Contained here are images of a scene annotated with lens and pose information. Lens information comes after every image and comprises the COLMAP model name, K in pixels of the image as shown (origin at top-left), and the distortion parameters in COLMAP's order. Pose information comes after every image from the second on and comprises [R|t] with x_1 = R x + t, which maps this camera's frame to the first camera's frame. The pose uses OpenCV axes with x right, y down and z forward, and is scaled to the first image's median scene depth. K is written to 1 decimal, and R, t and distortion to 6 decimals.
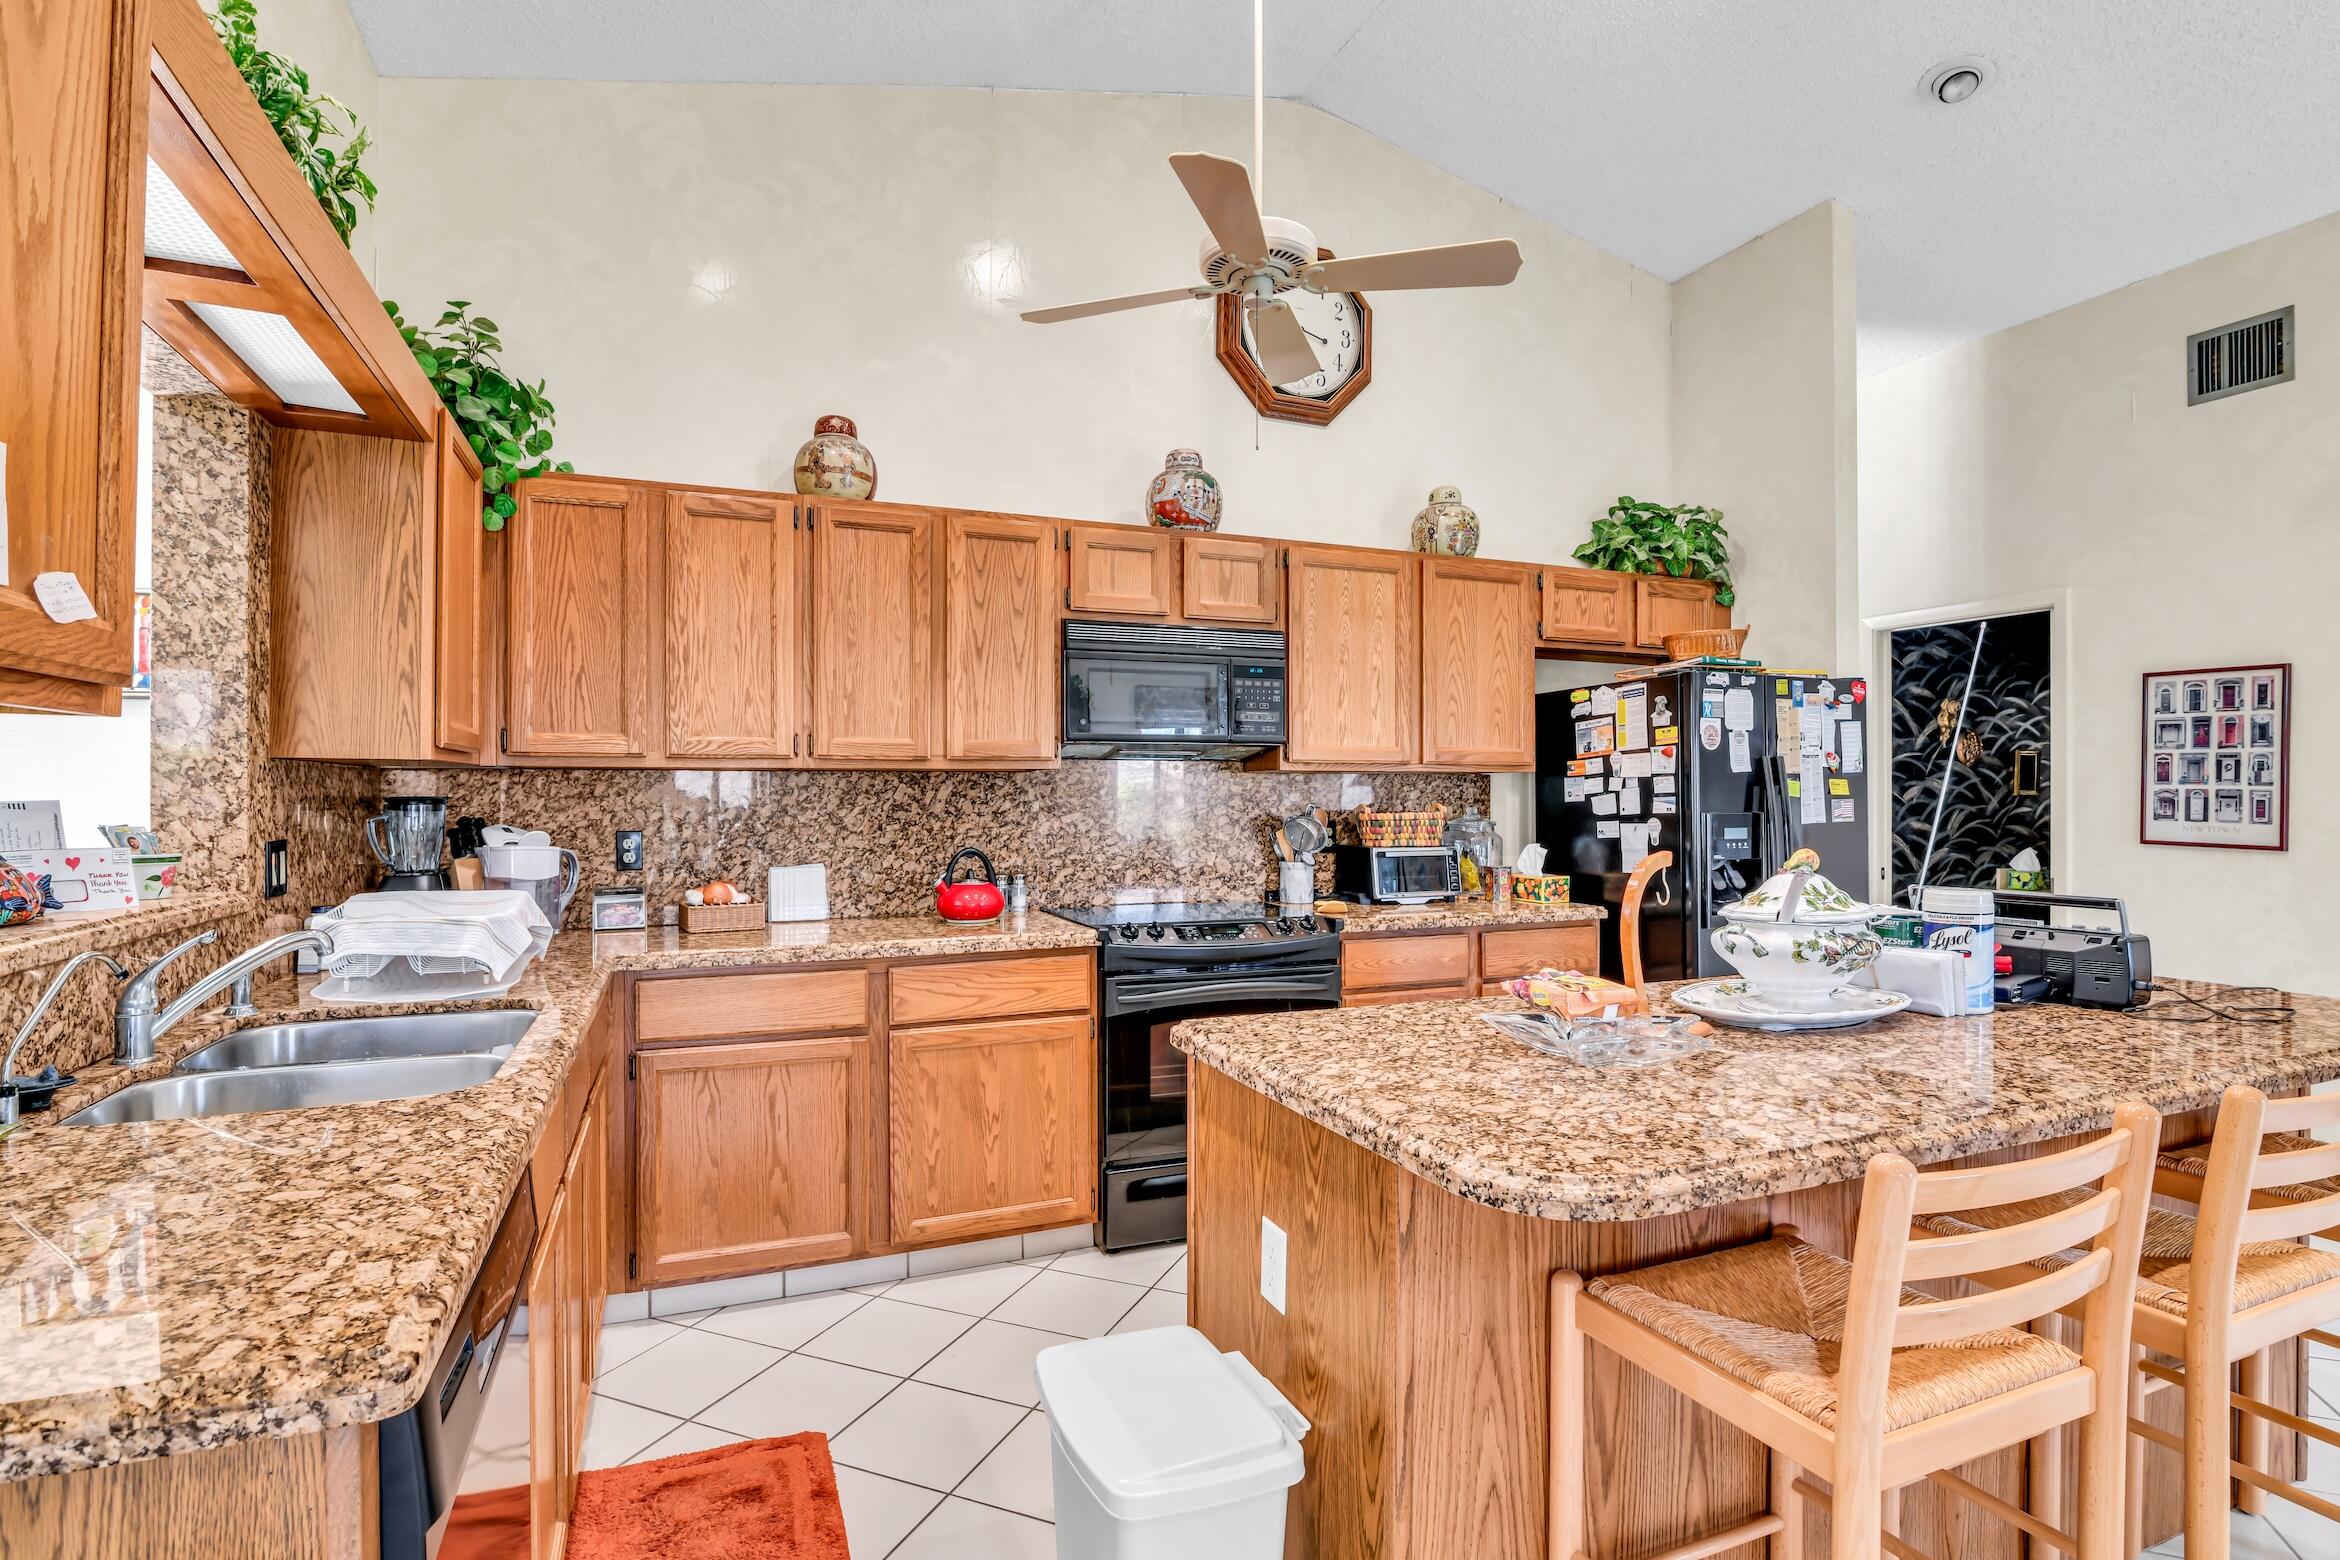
lens RADIAL K [[1130.1, 0, 1170.0], [0, 1130.1, 780.0], [0, 0, 1]] dist [-0.011347, 0.000363]
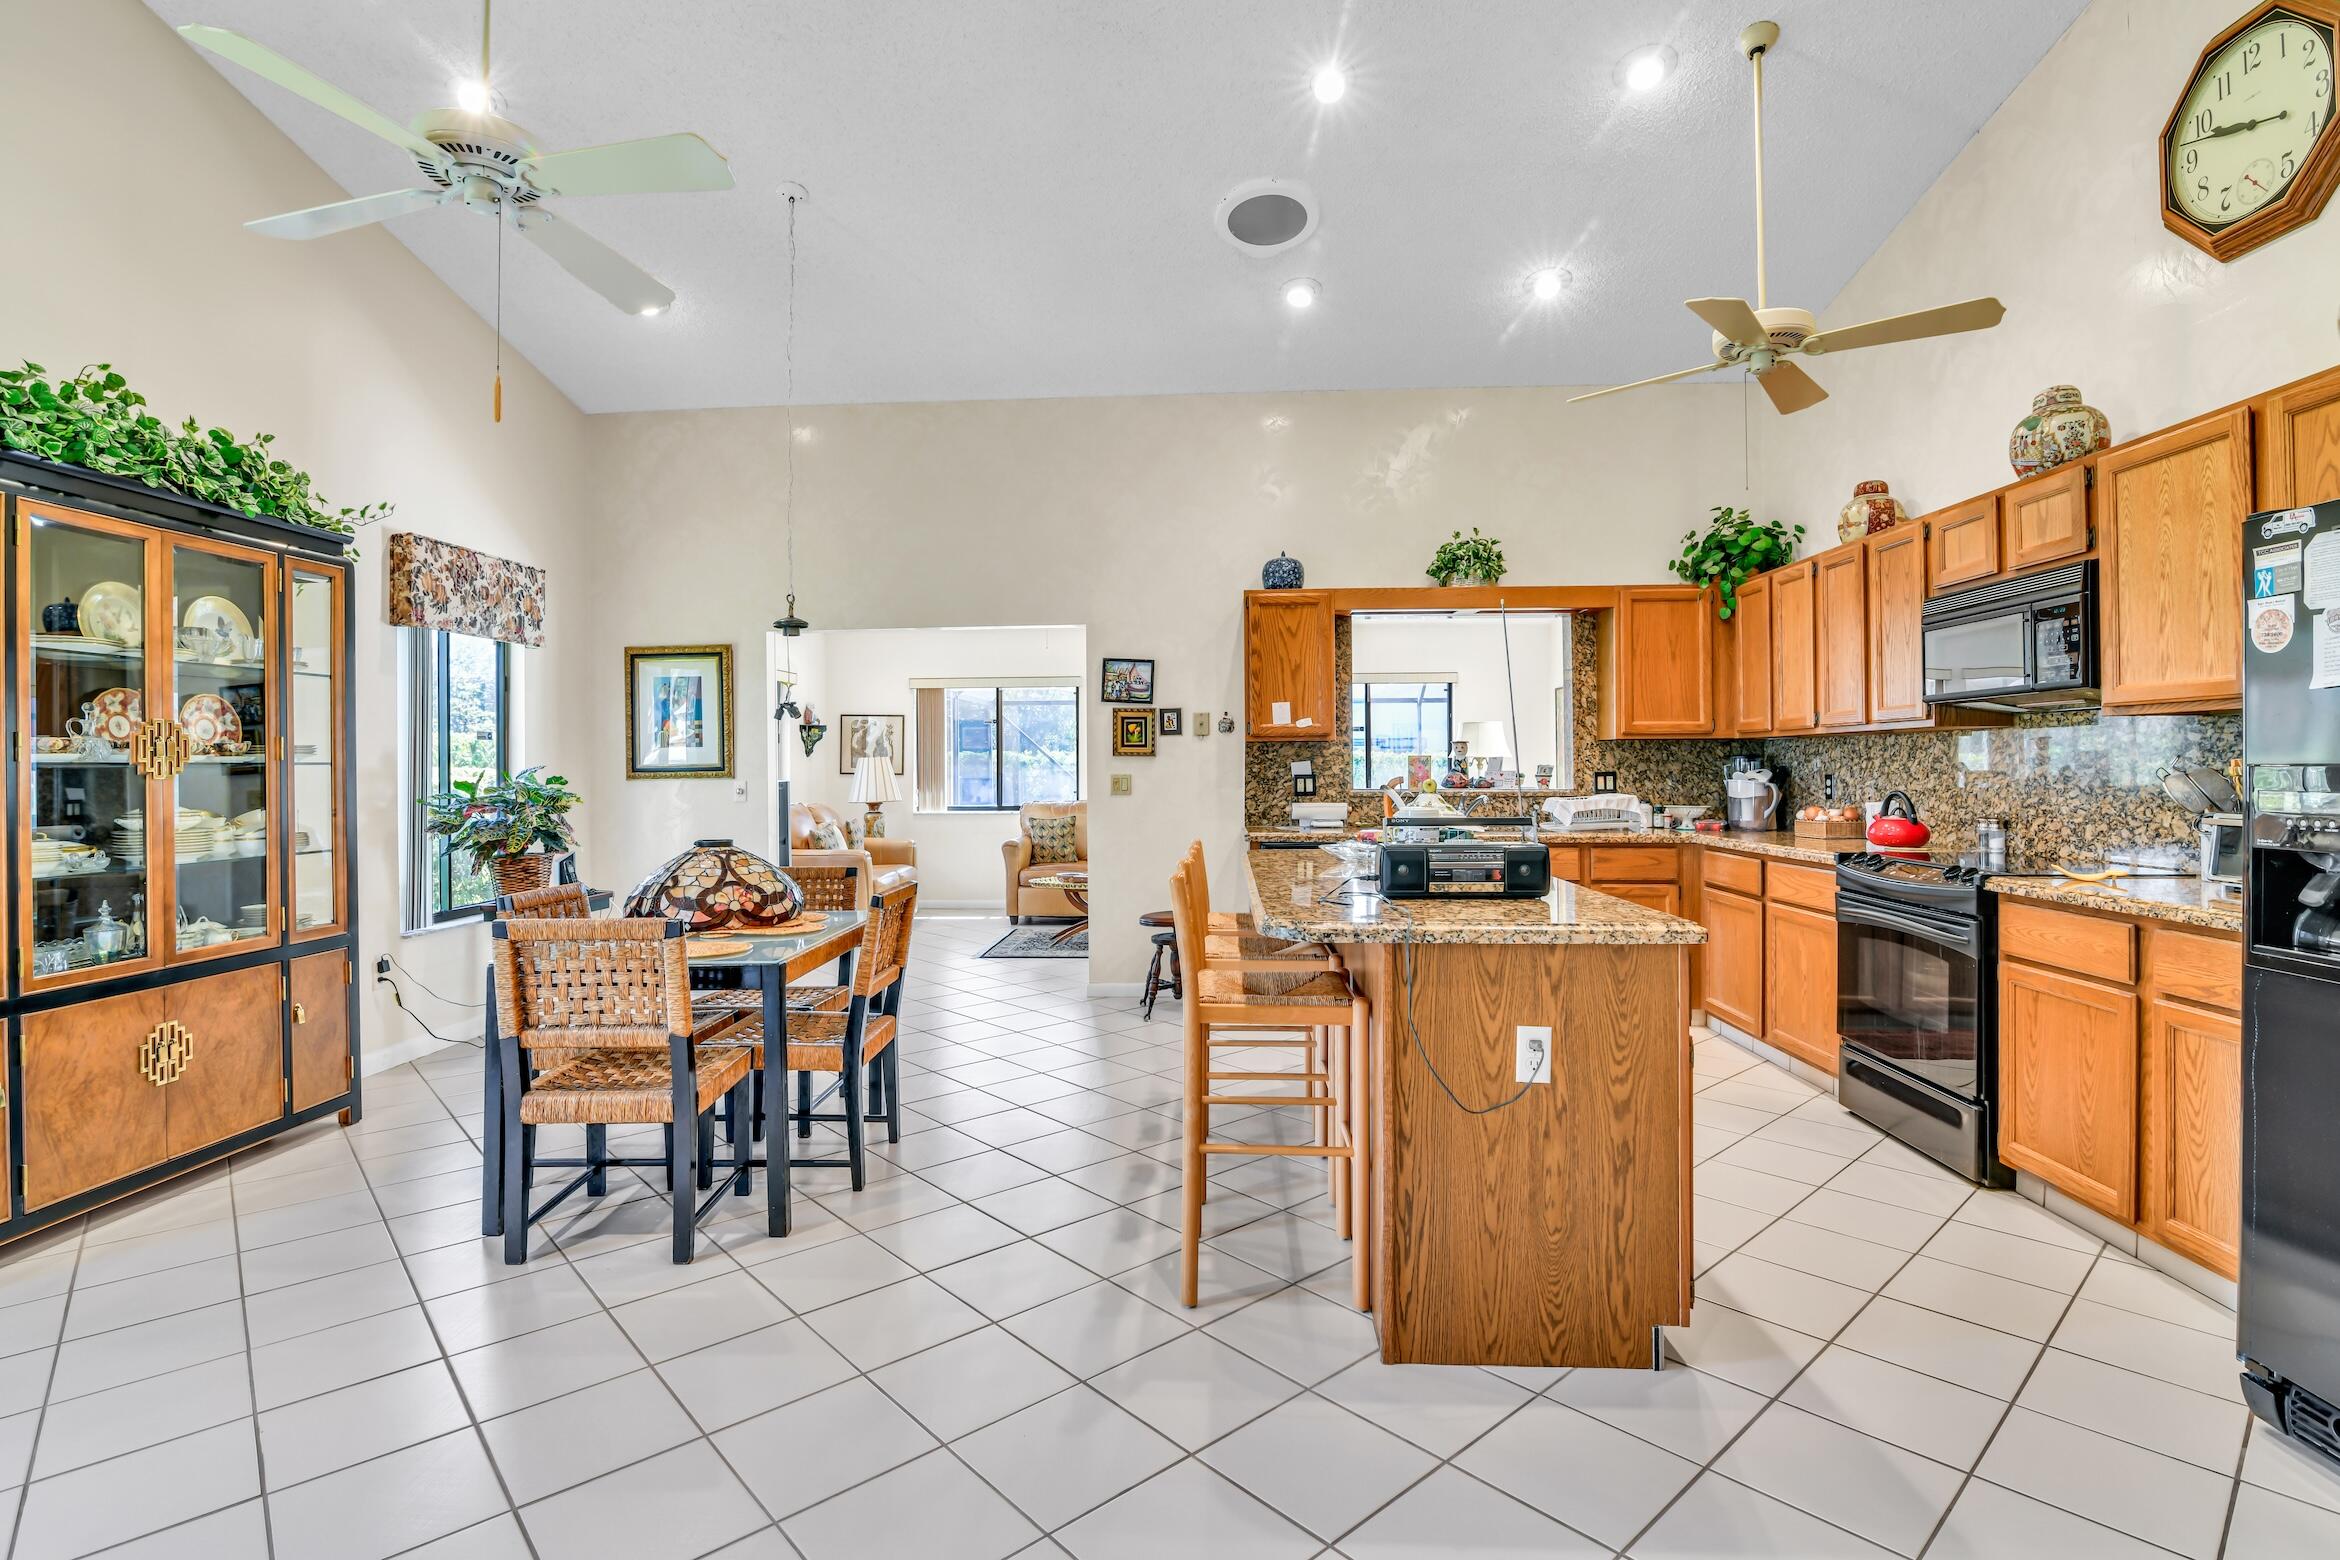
lens RADIAL K [[1165.8, 0, 1133.3], [0, 1165.8, 748.8], [0, 0, 1]] dist [-0.012627, -0.000076]
pose [[-0.454643, -0.012916, -0.890580, 1.239947], [0.012764, 0.999698, -0.021015, 0.026042], [0.890583, -0.020921, -0.454340, 0.740992]]
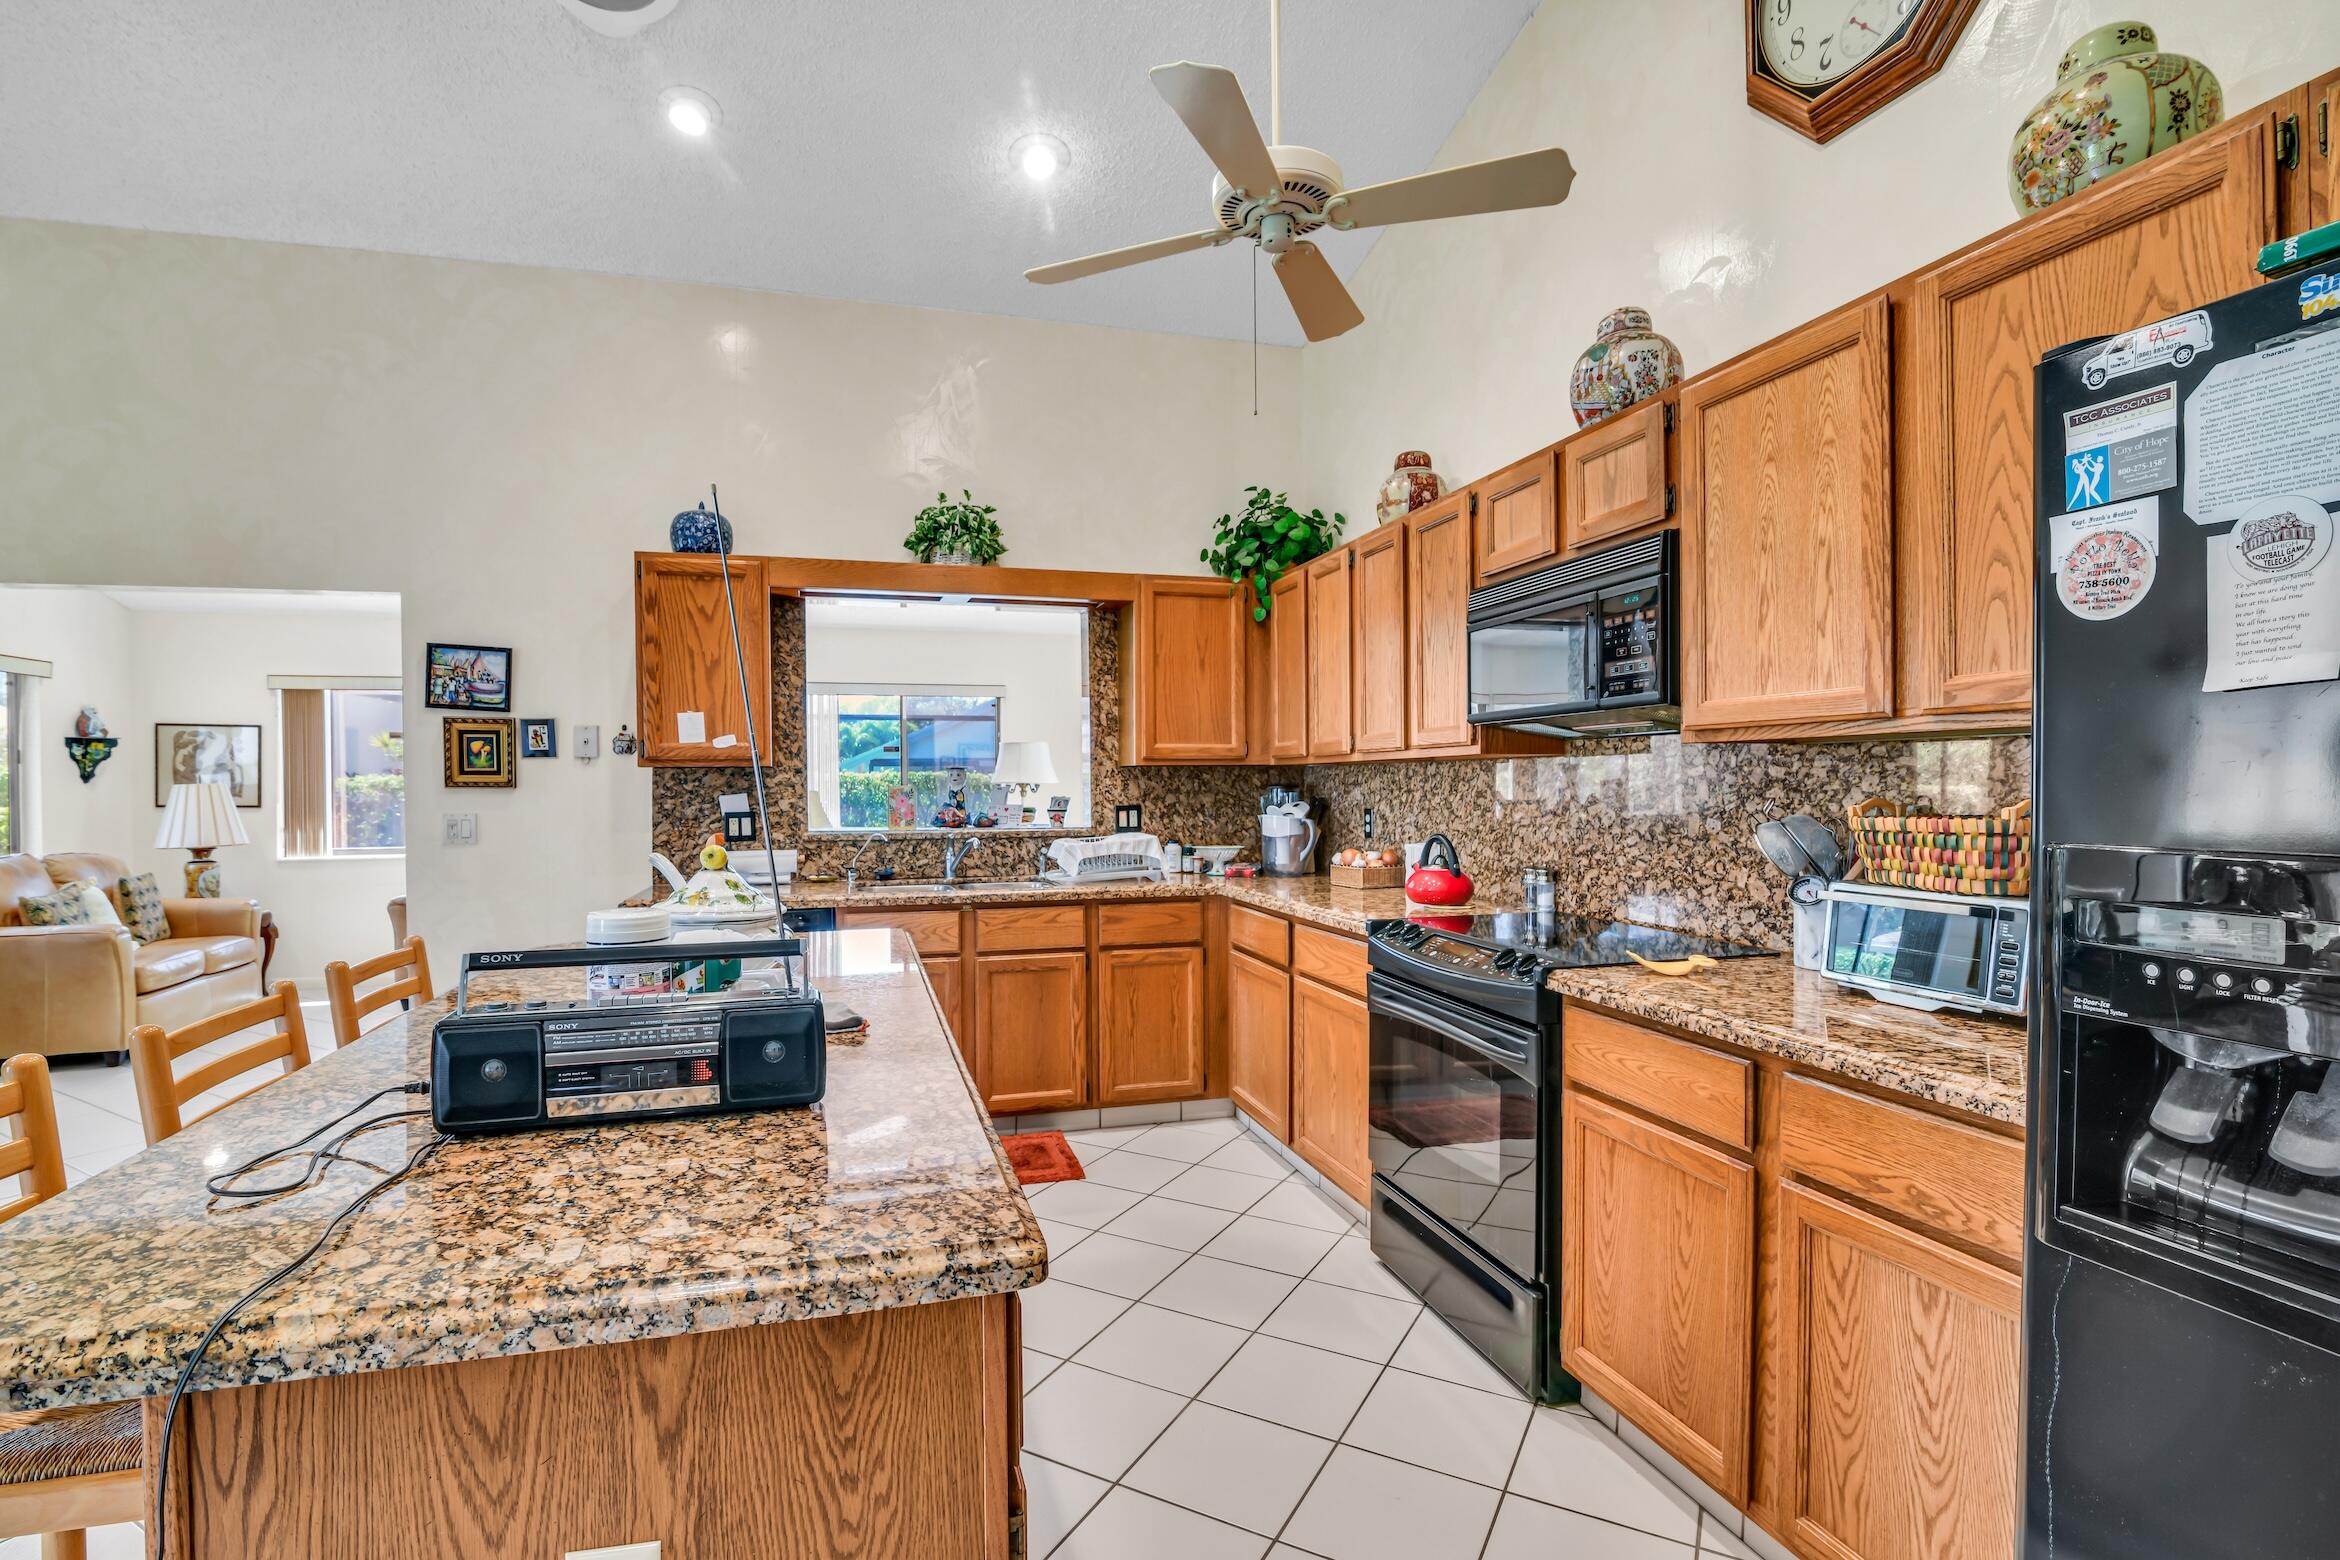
lens RADIAL K [[1130.1, 0, 1170.0], [0, 1130.1, 780.0], [0, 0, 1]] dist [-0.011347, 0.000363]
pose [[-0.121182, -0.002058, -0.992628, 0.774008], [0.016657, 0.999853, -0.004106, 0.010134], [0.992491, -0.017032, -0.121130, 0.791507]]
